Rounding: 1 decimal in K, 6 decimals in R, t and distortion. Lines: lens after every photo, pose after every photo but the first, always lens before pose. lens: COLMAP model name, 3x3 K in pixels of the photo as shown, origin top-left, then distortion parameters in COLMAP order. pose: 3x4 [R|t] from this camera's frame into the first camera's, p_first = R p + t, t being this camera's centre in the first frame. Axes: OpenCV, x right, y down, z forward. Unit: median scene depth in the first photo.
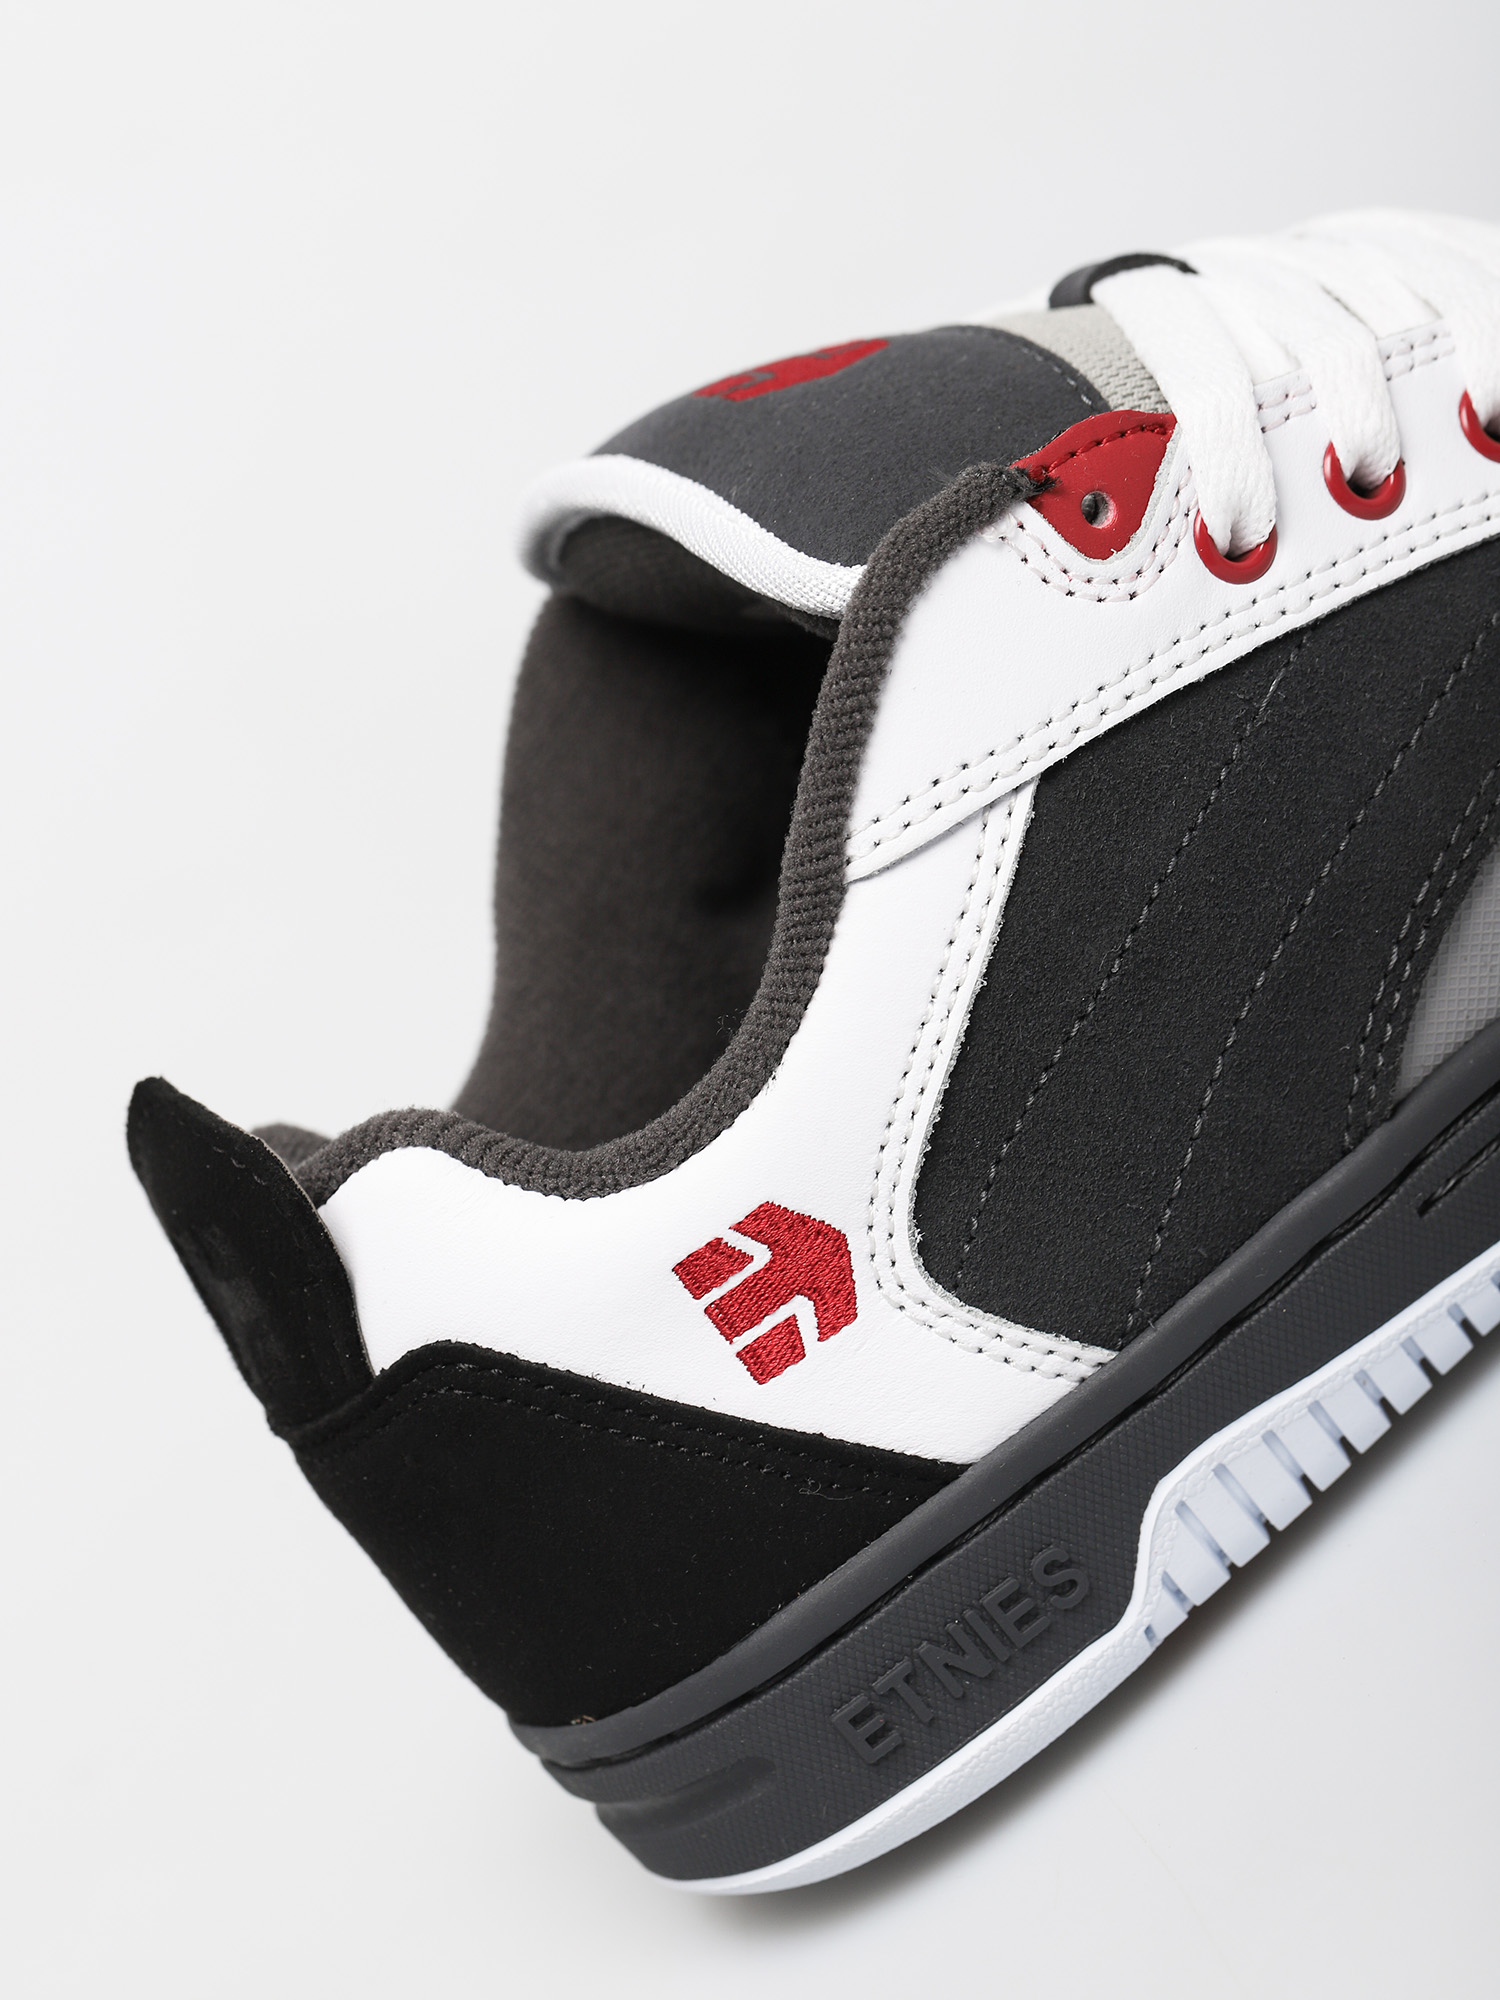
lens RADIAL K [[6373.7, 0, 750.0], [0, 6373.7, 1000.0], [0, 0, 1]] dist [0.103405, 17.703920]
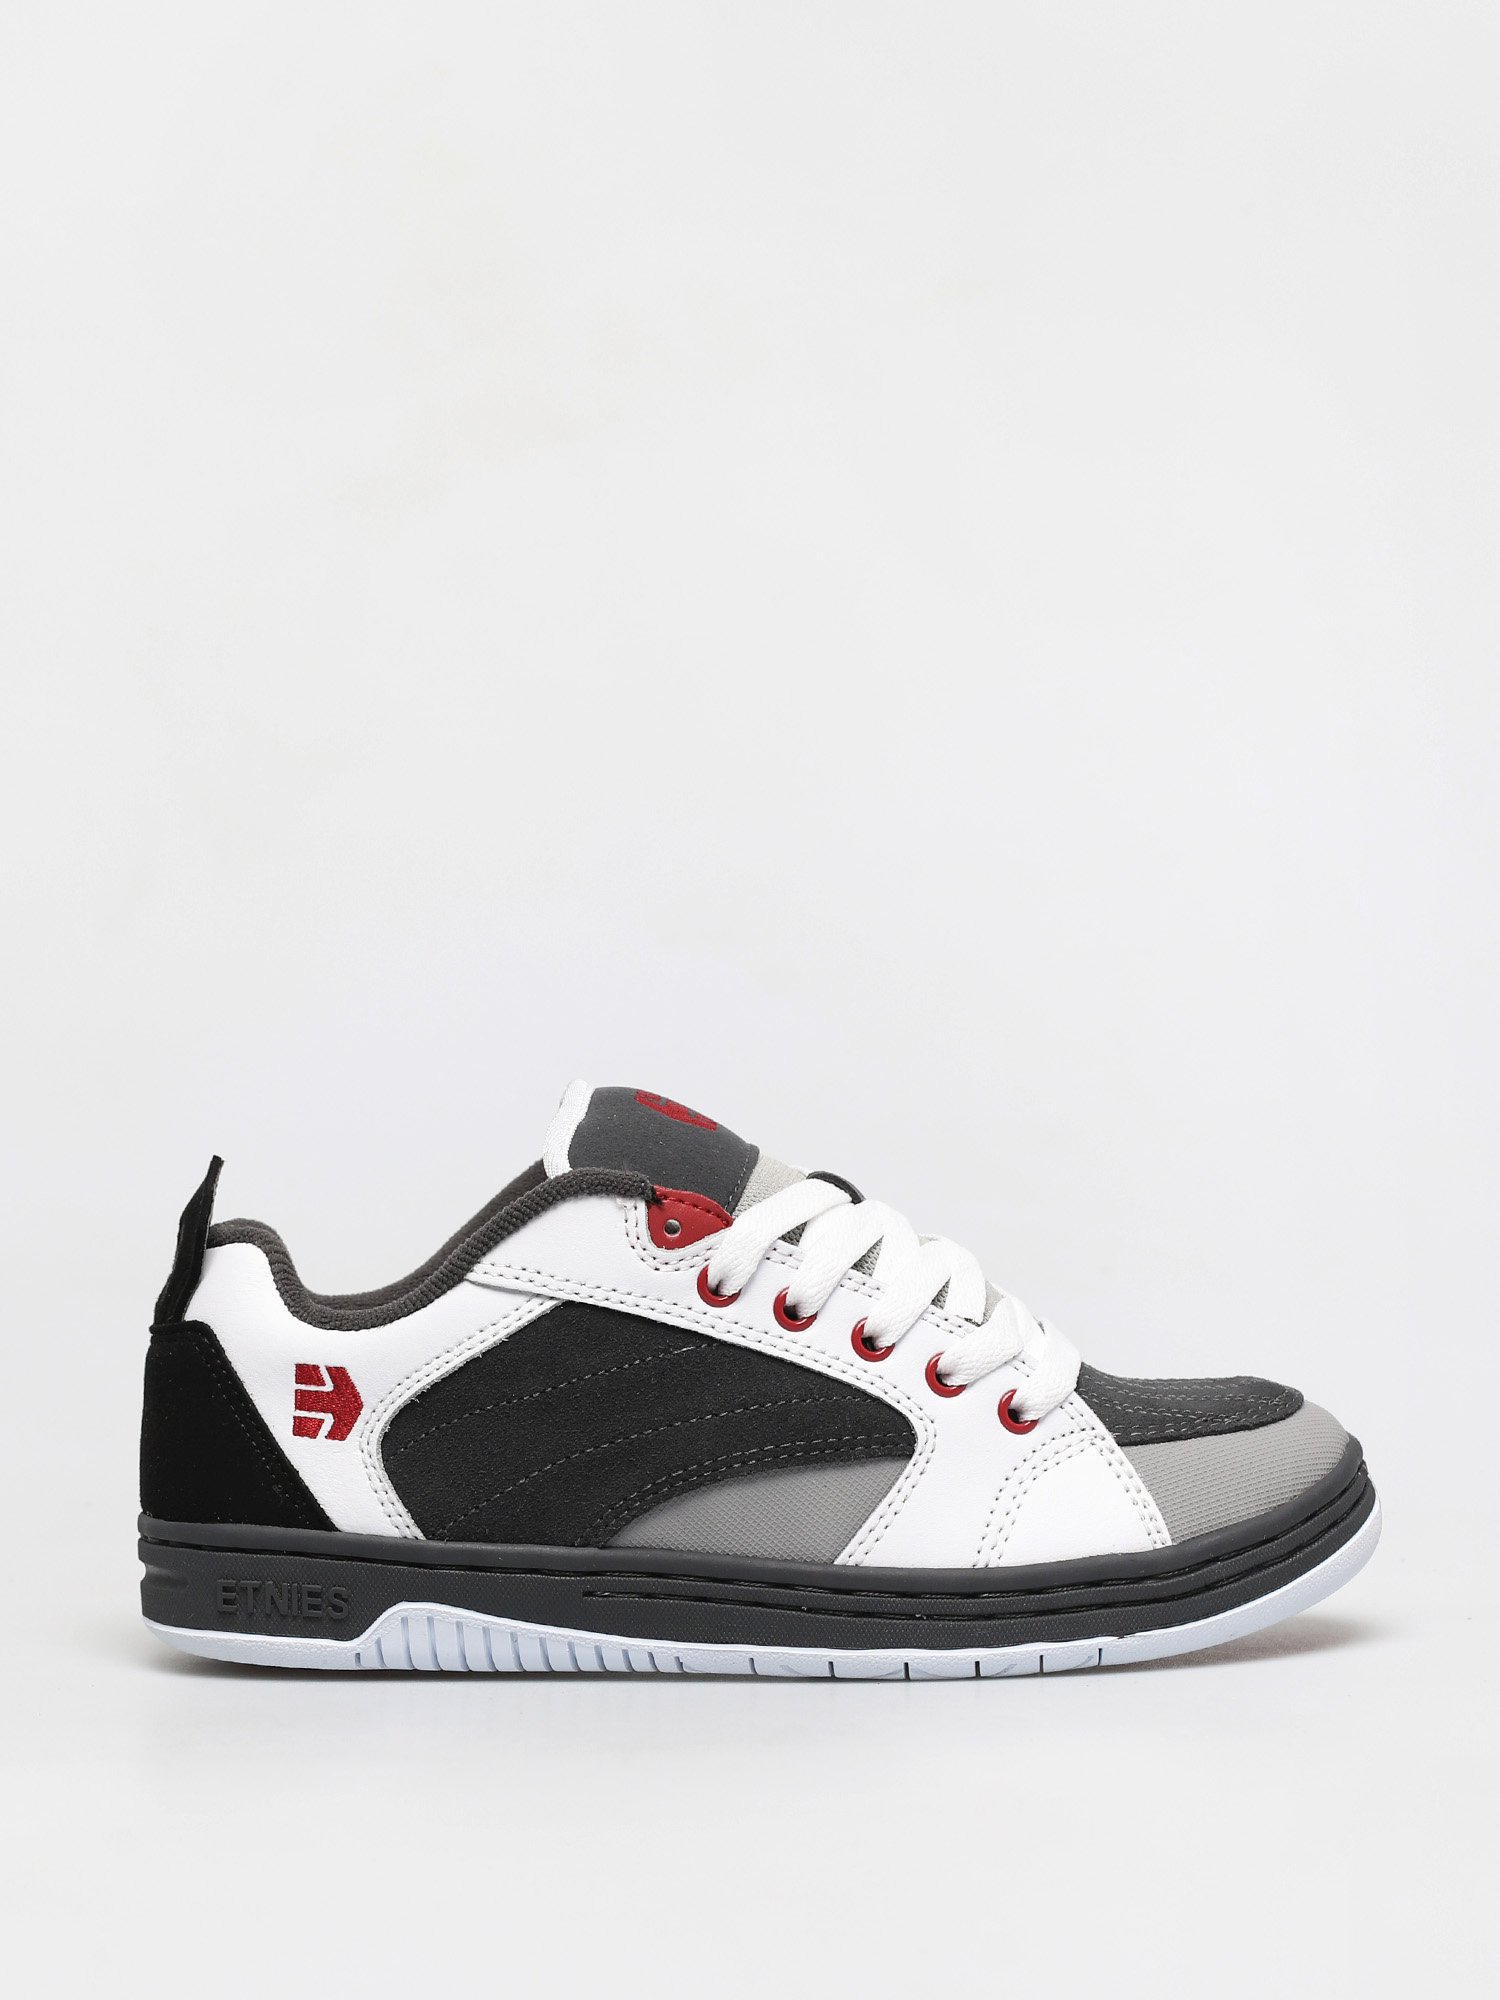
lens RADIAL K [[6373.7, 0, 750.0], [0, 6373.7, 1000.0], [0, 0, 1]] dist [0.103405, 17.703920]
pose [[0.705078, 0.629448, -0.326588, 0.716086], [-0.664508, 0.747260, 0.005609, -0.162113], [0.247577, 0.213066, 0.945150, -1.015387]]
